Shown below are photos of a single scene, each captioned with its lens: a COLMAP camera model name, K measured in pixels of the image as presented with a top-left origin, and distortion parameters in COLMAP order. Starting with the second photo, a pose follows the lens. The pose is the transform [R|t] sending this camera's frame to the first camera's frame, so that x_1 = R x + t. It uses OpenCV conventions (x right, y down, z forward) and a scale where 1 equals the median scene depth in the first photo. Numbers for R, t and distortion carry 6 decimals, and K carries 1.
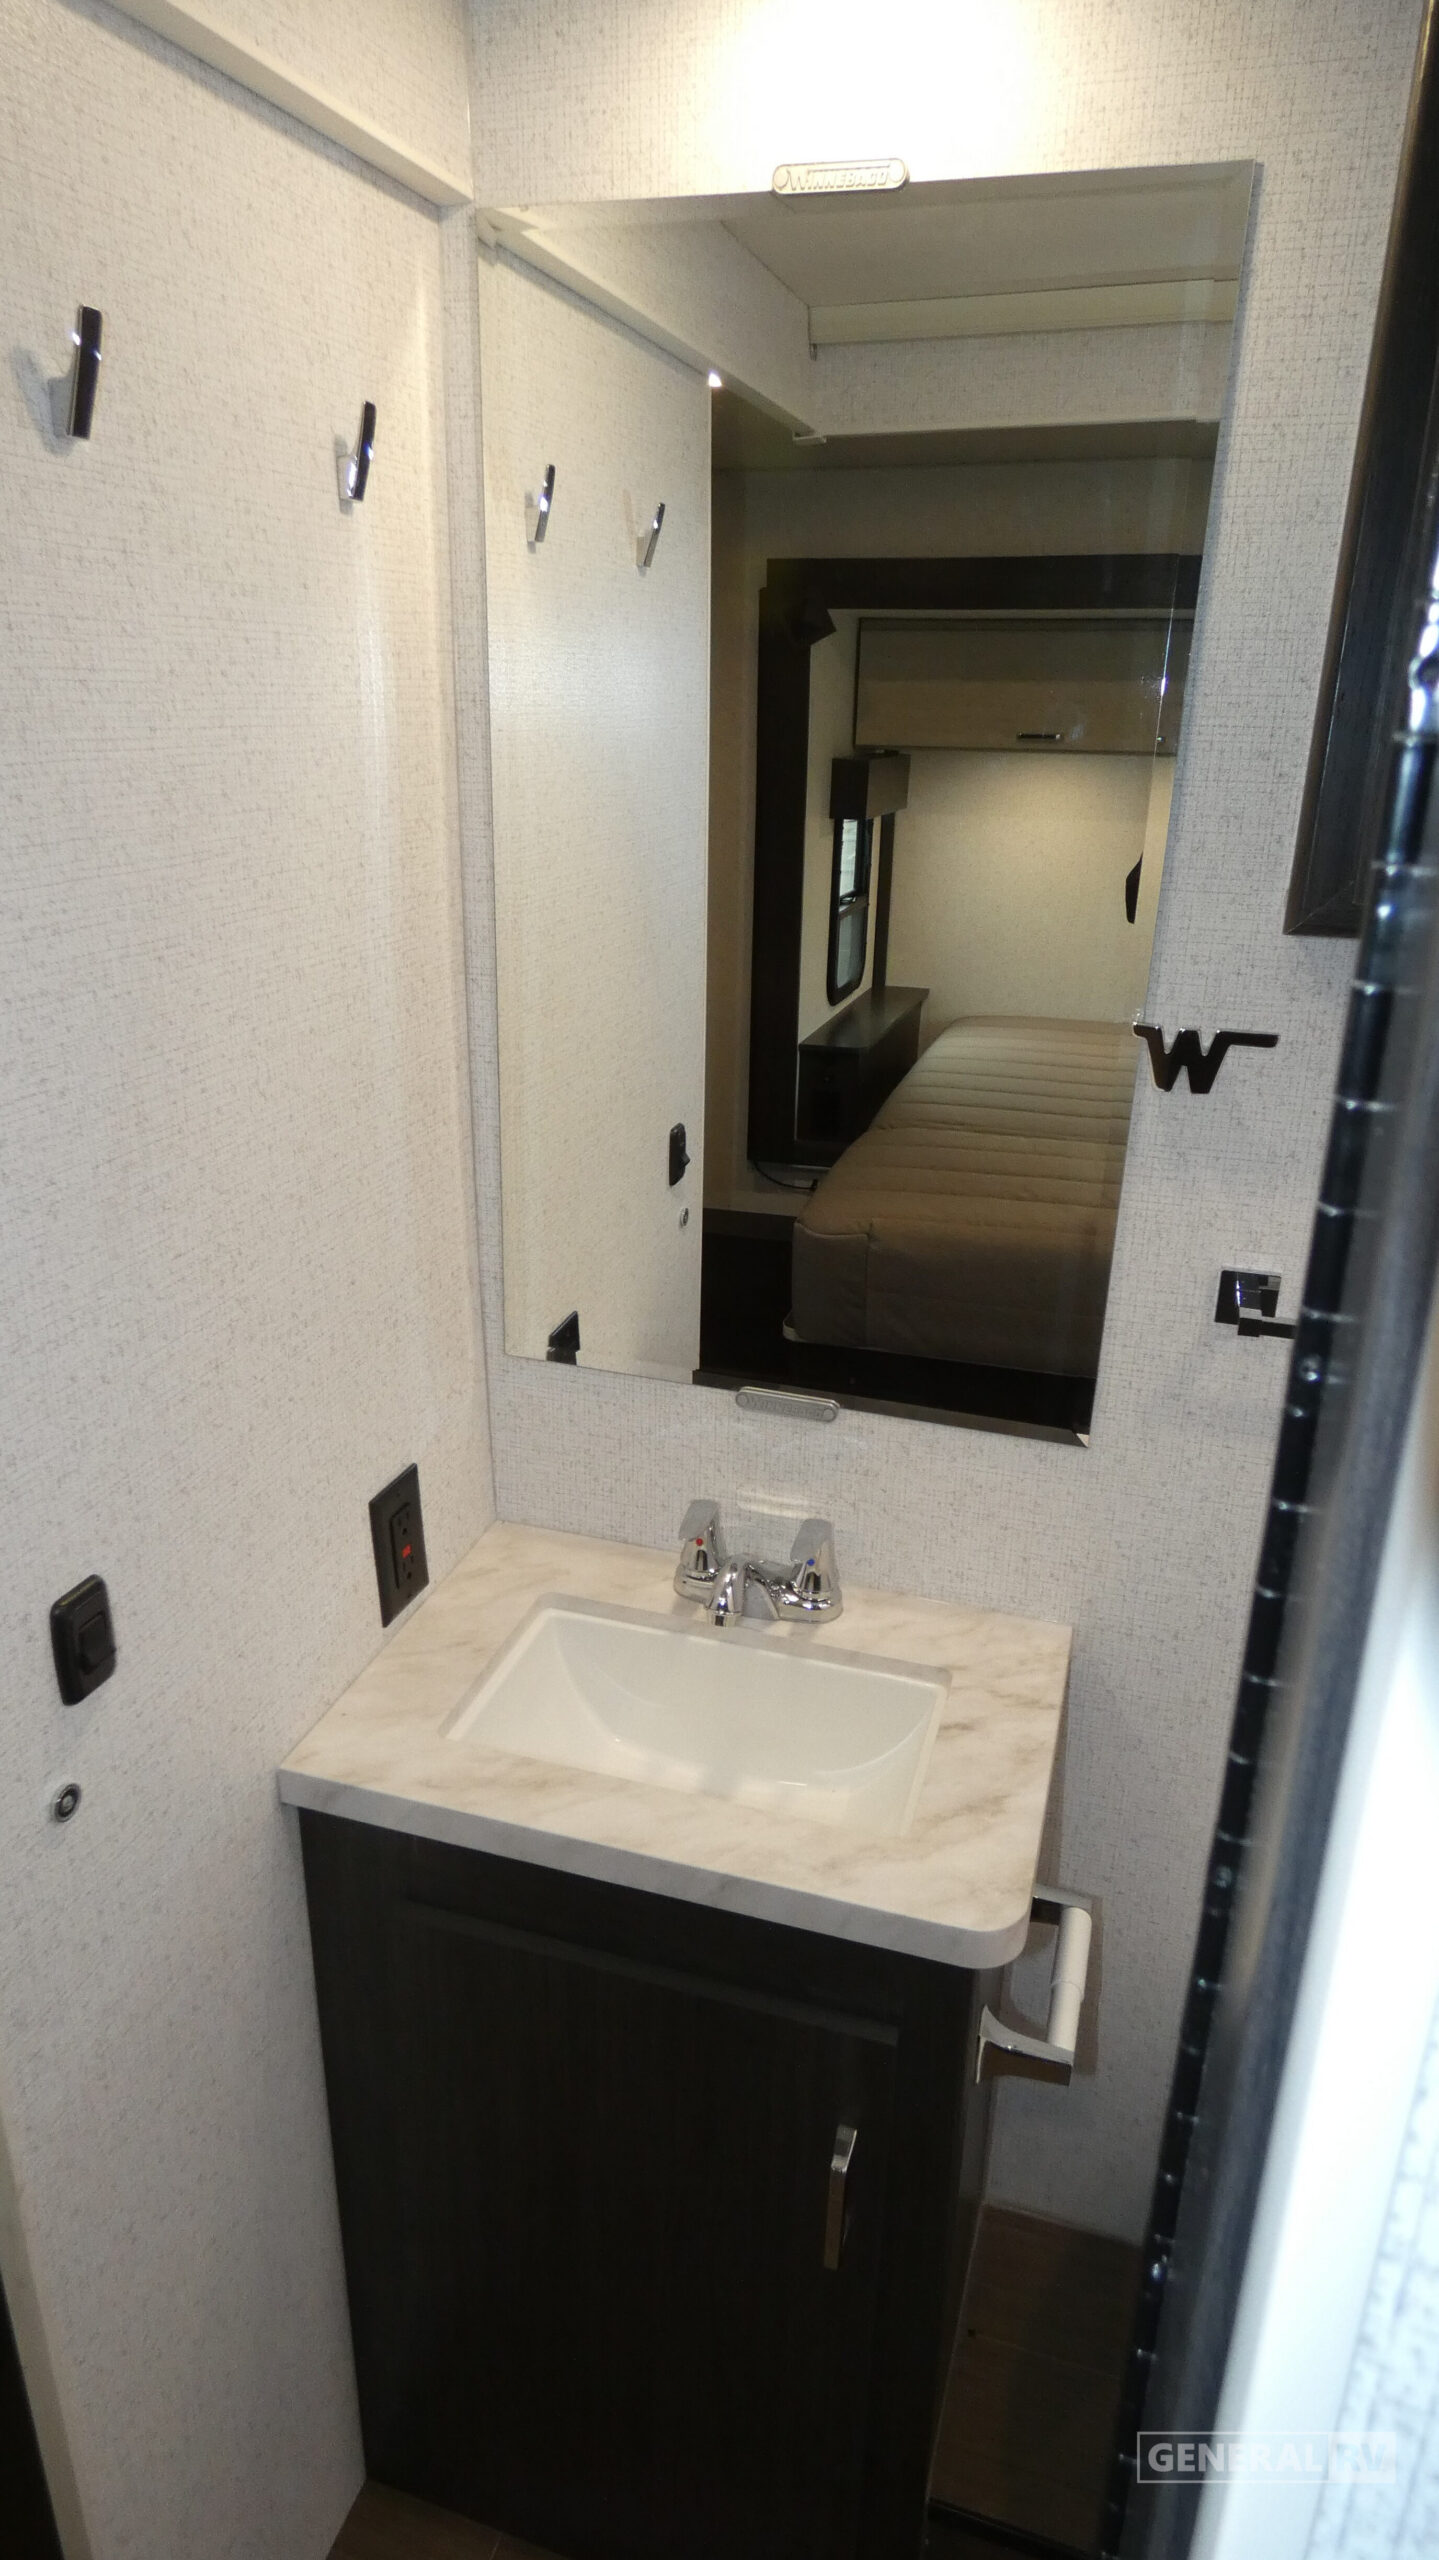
lens RADIAL K [[1529.2, 0, 710.0], [0, 1529.2, 1274.8], [0, 0, 1]] dist [-0.002986, -0.002600]
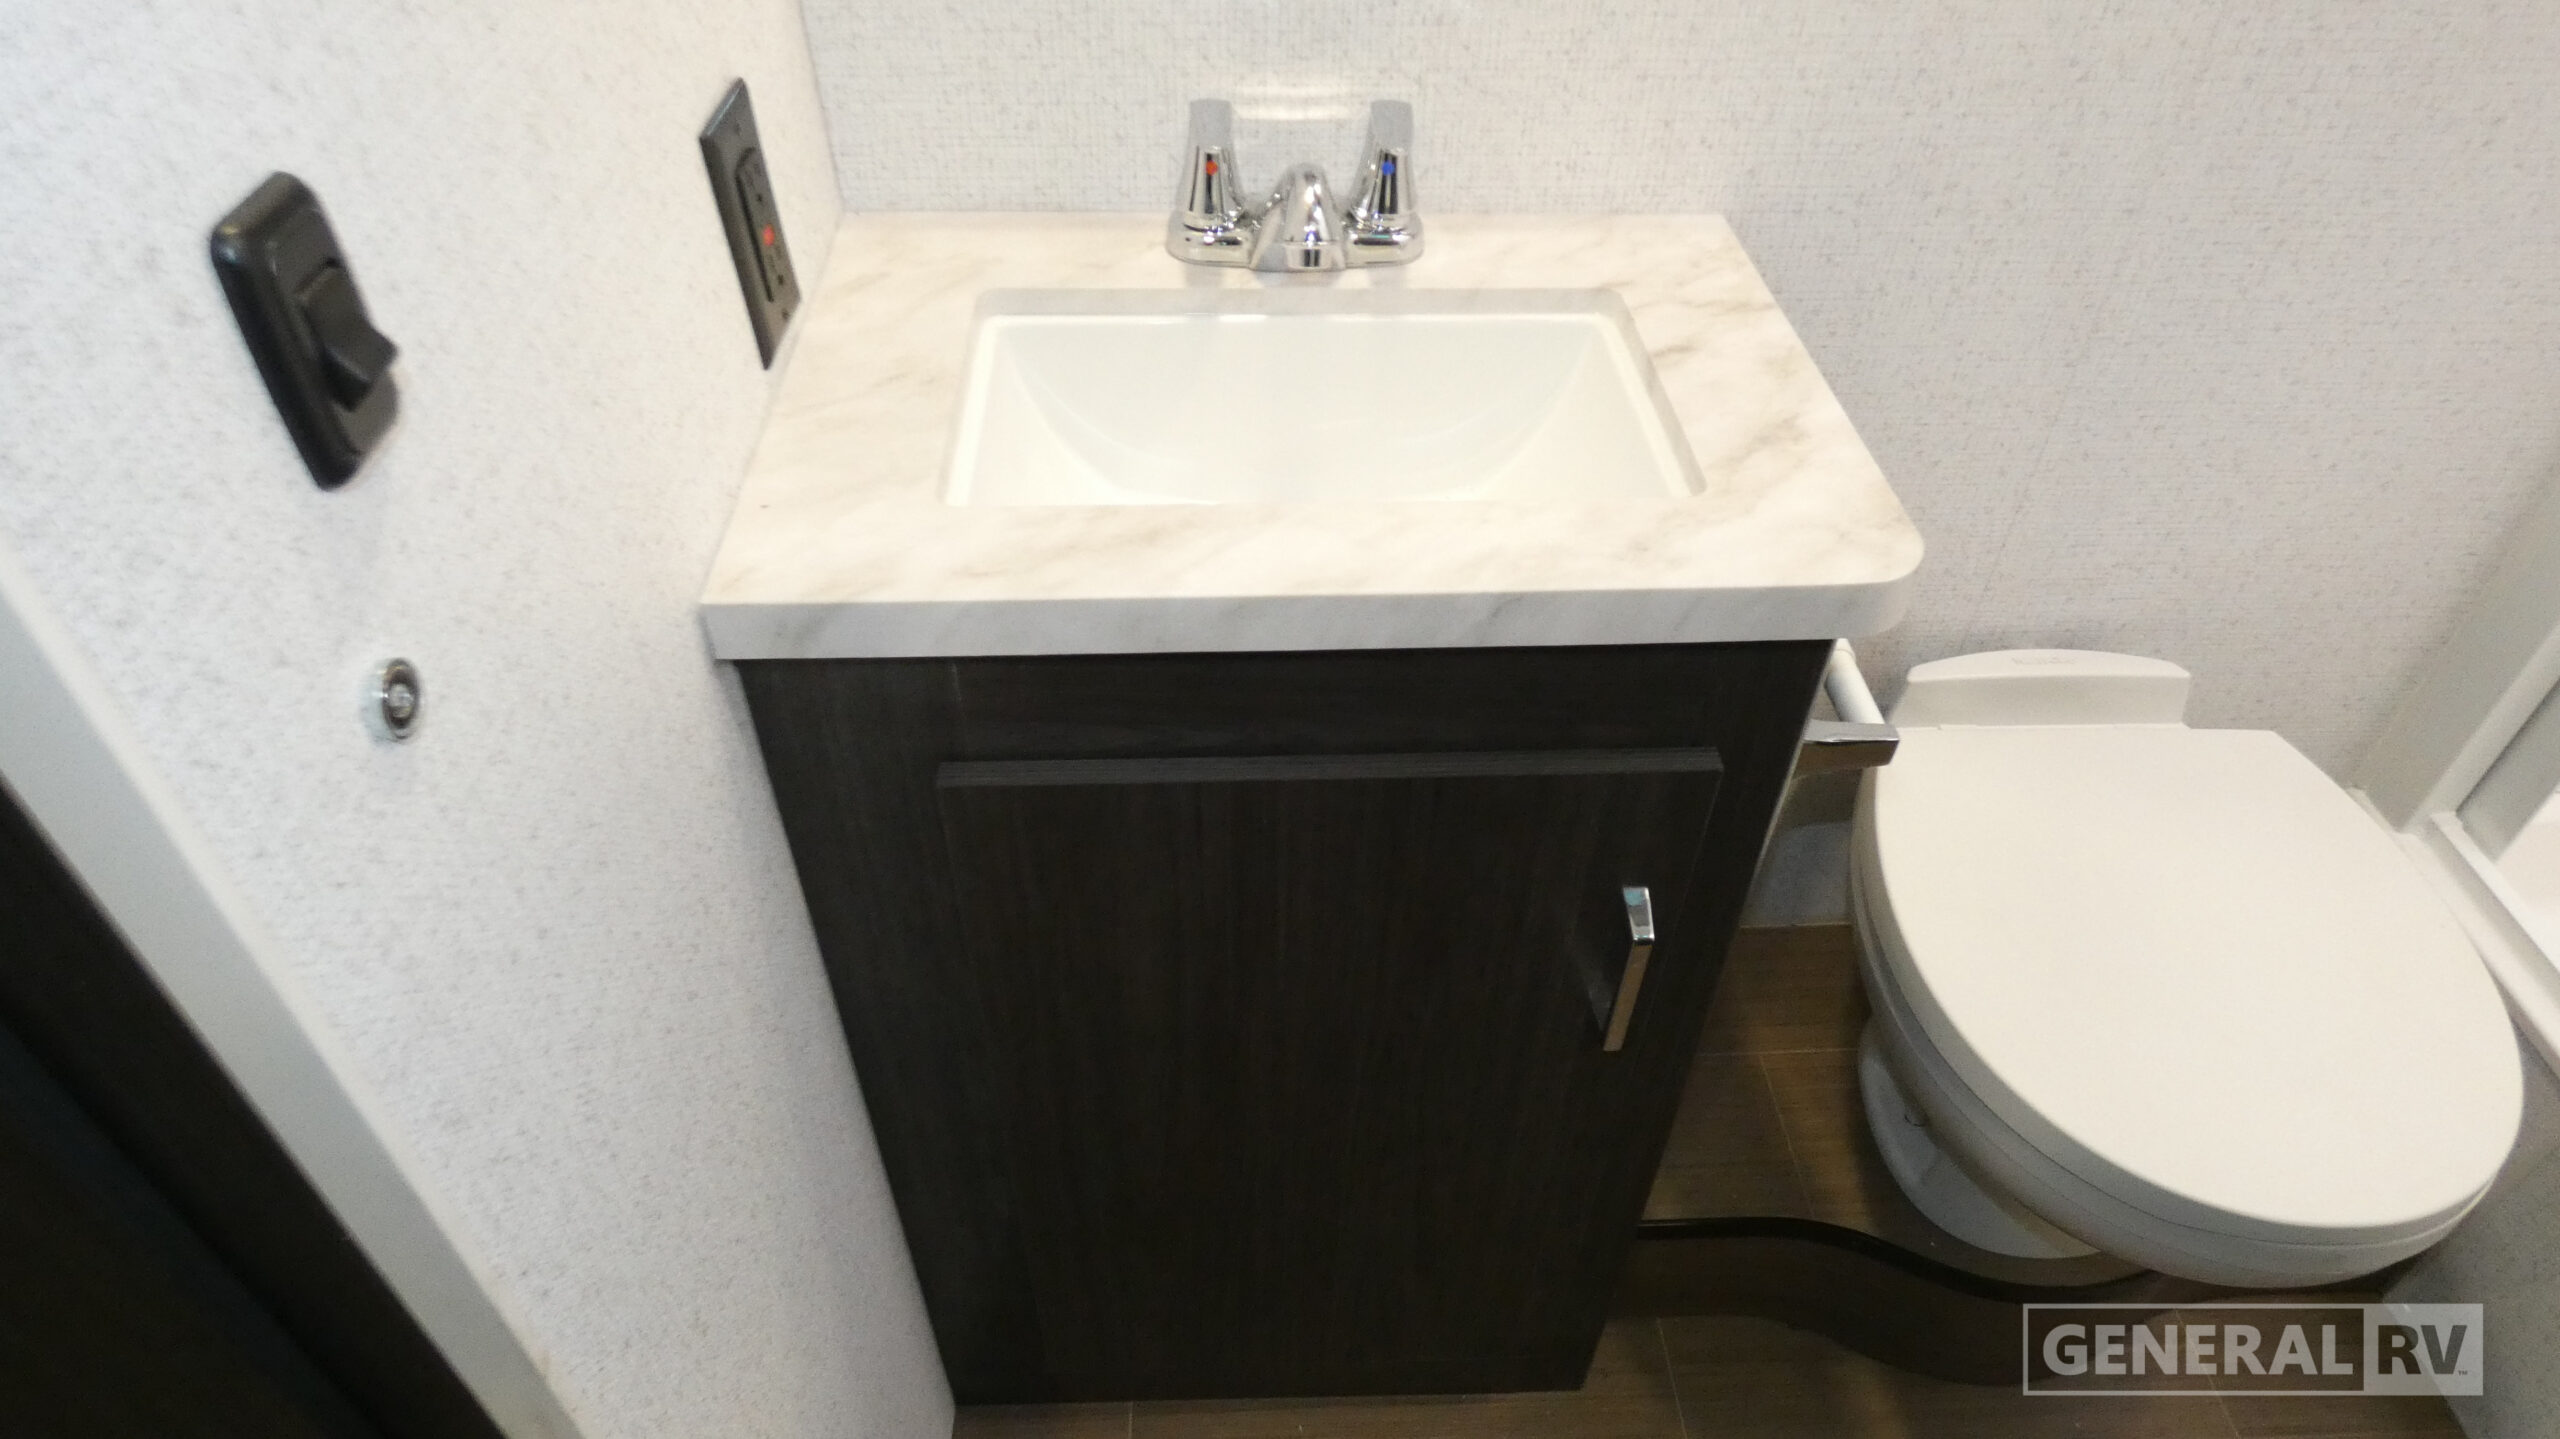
lens RADIAL K [[1529.2, 0, 1283.1], [0, 1529.2, 710.3], [0, 0, 1]] dist [-0.002986, -0.002600]
pose [[0.938652, -0.230422, 0.256588, -0.213983], [0.117902, 0.913606, 0.389131, 0.148627], [-0.324085, -0.335006, 0.884726, 0.373804]]
